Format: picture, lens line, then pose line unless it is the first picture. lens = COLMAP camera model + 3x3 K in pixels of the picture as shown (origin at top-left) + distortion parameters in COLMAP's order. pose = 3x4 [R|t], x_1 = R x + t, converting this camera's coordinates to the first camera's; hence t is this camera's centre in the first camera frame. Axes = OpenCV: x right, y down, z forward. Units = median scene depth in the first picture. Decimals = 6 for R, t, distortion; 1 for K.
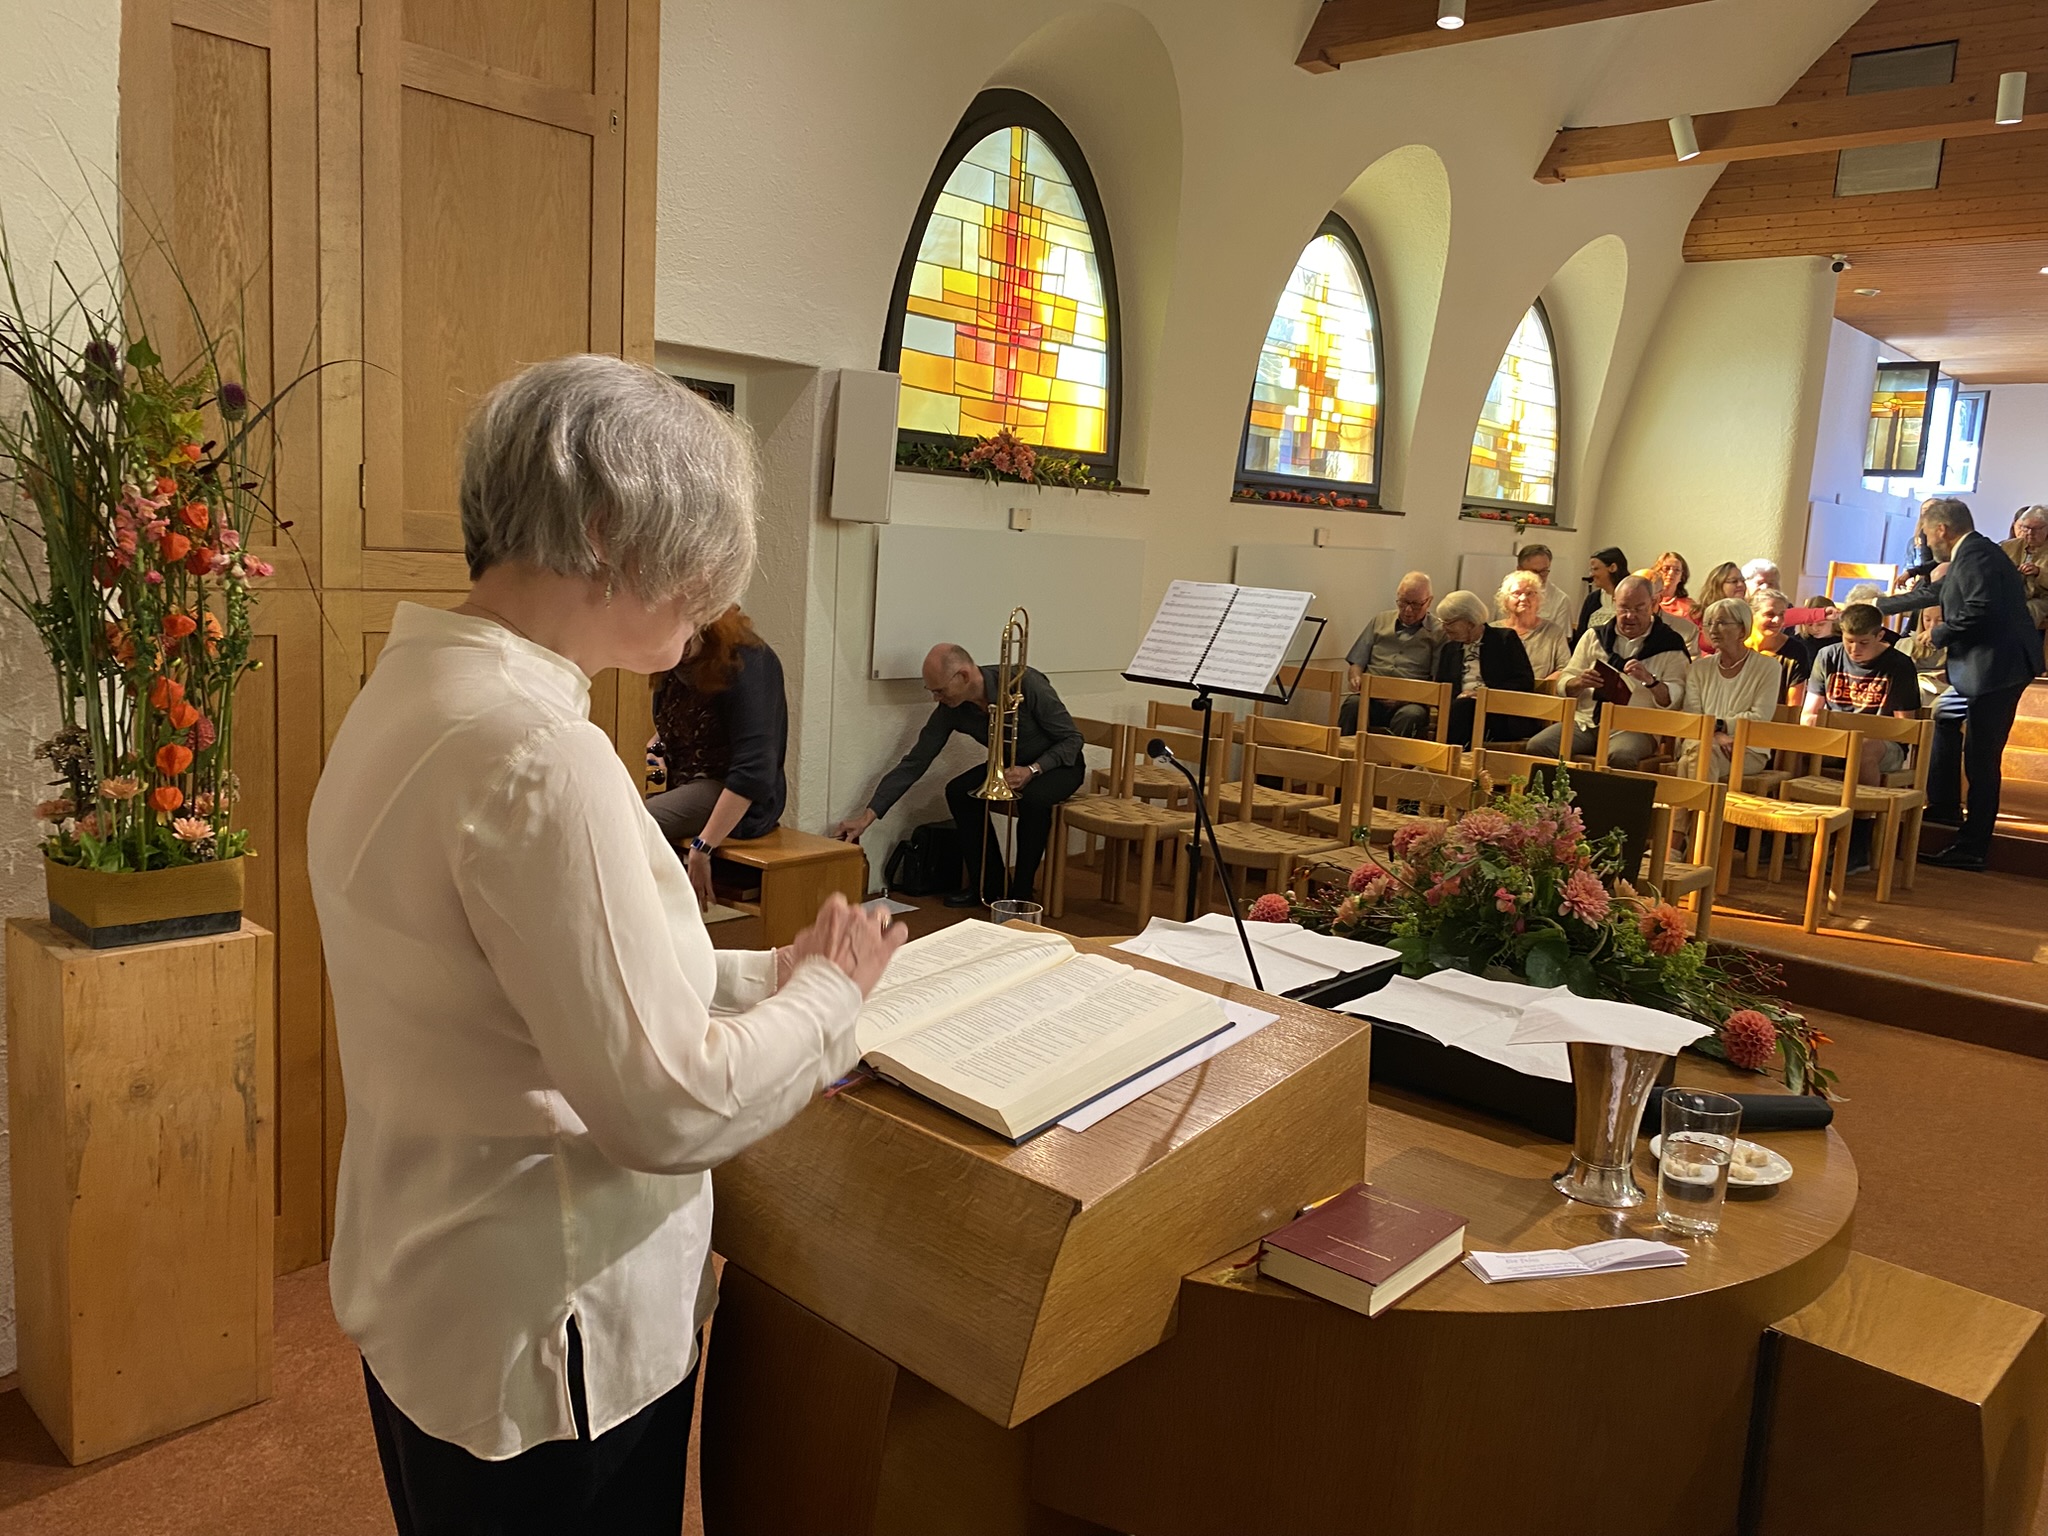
lens RADIAL K [[1567.0, 0, 1022.0], [0, 1567.0, 779.1], [0, 0, 1]] dist [-0.002859, 0.004517]
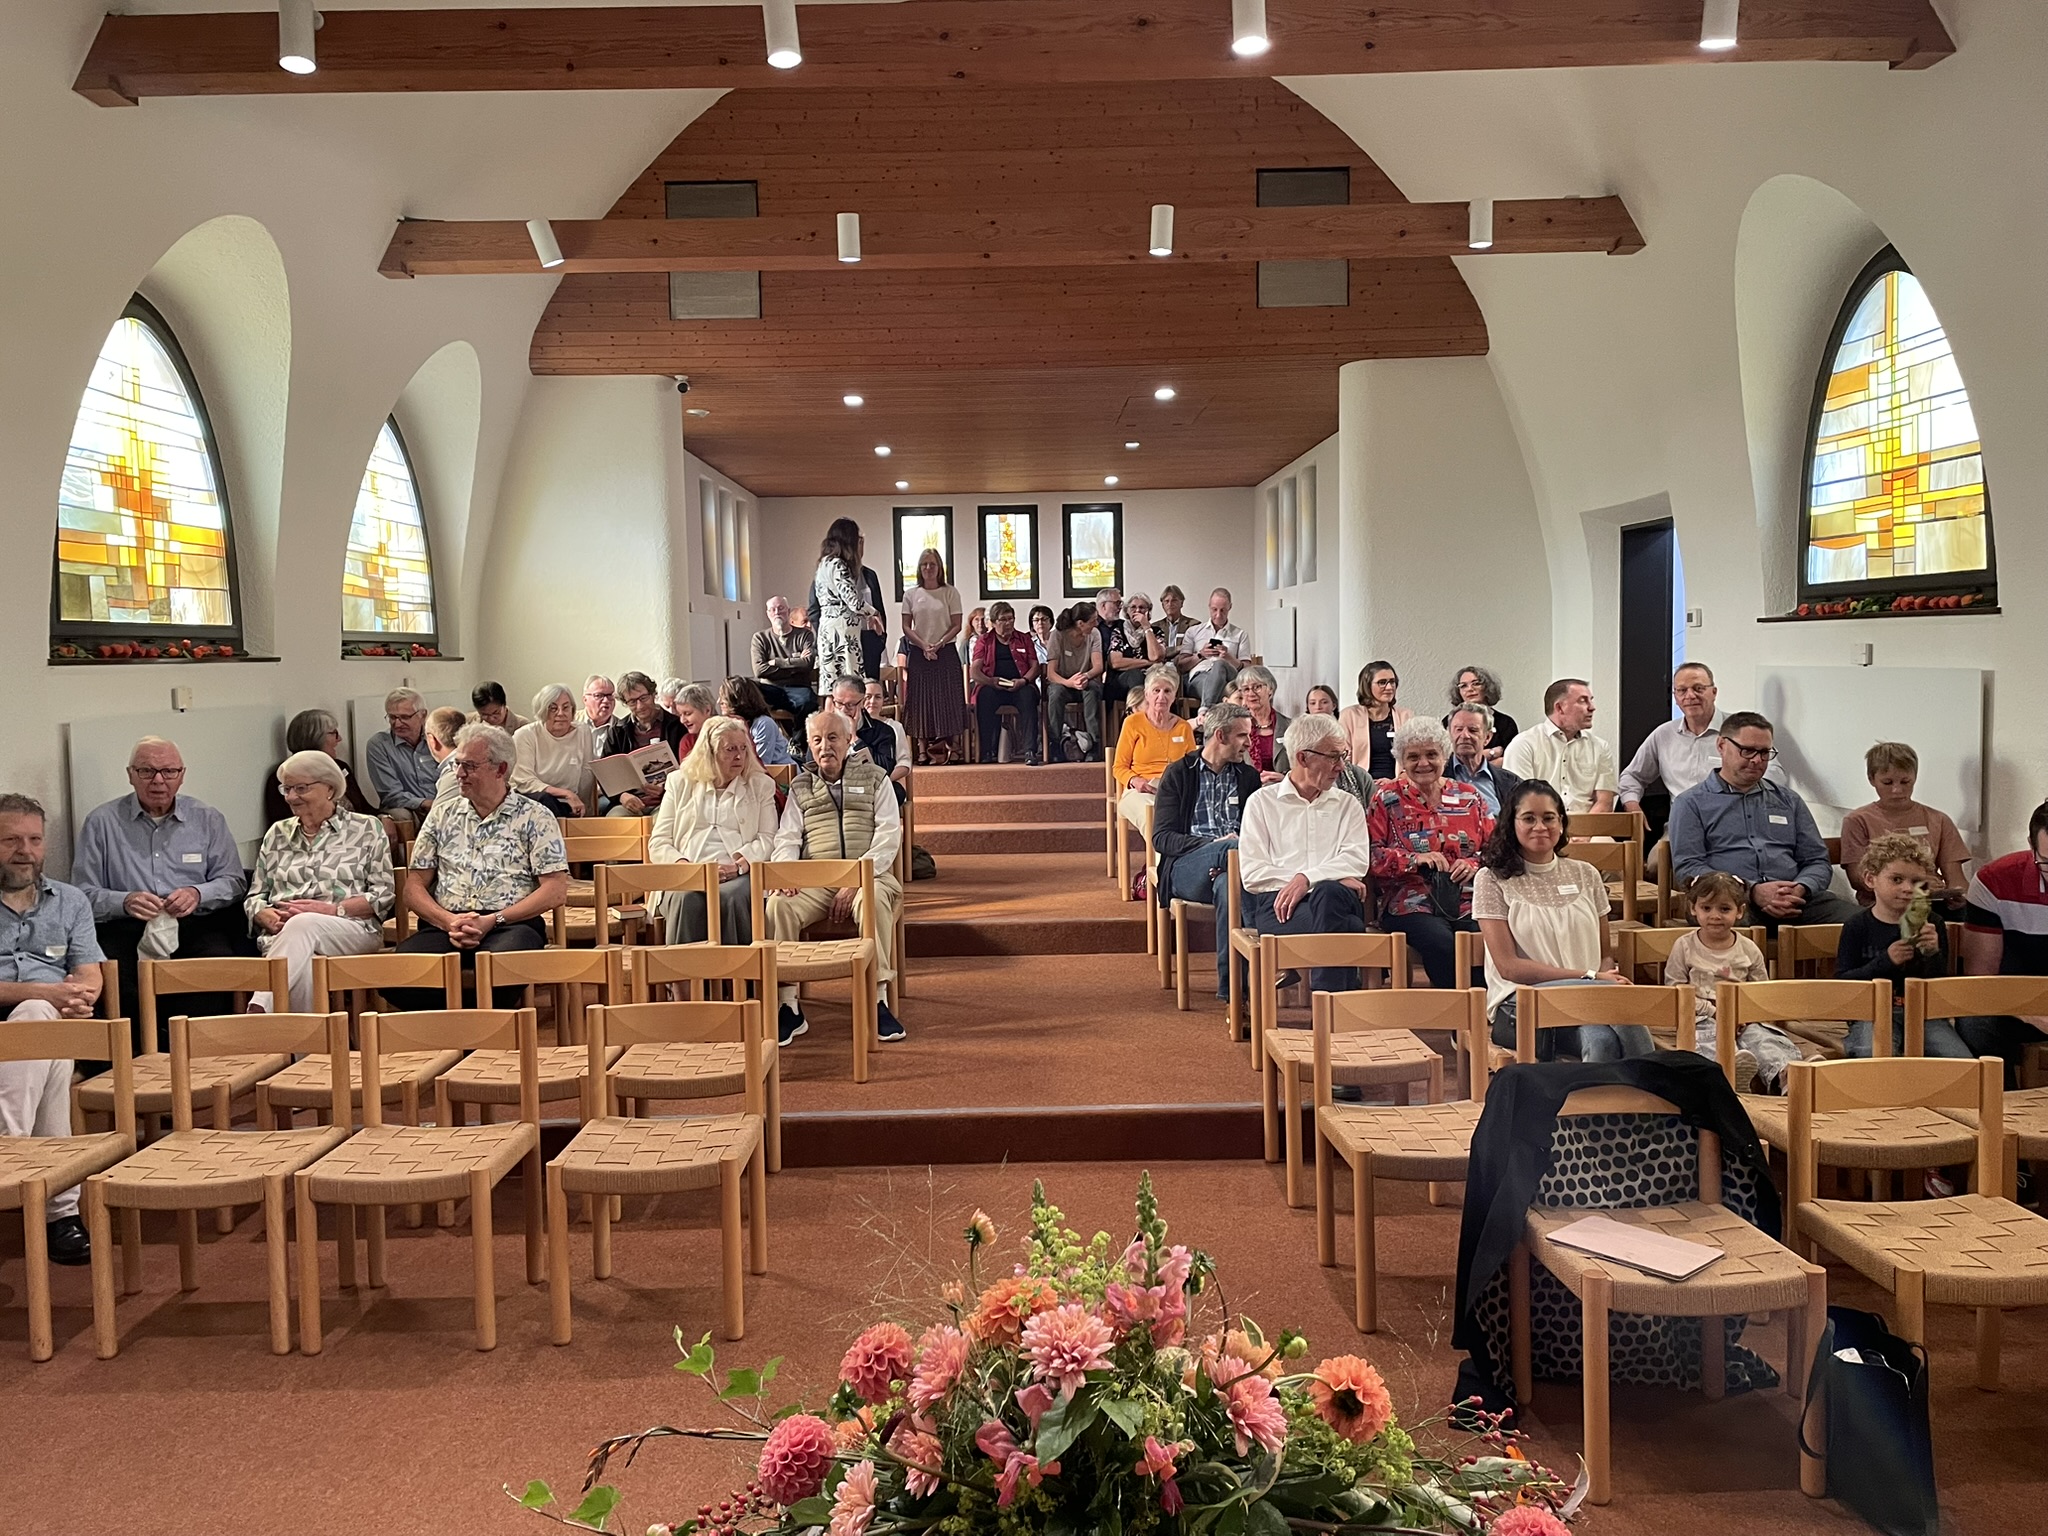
lens RADIAL K [[1567.5, 0, 1021.7], [0, 1567.5, 781.2], [0, 0, 1]] dist [0.045330, -0.058784]
pose [[0.749138, -0.119567, 0.651533, -0.012235], [0.161957, 0.986784, -0.005129, -0.040107], [-0.642309, 0.109363, 0.758603, 0.131787]]
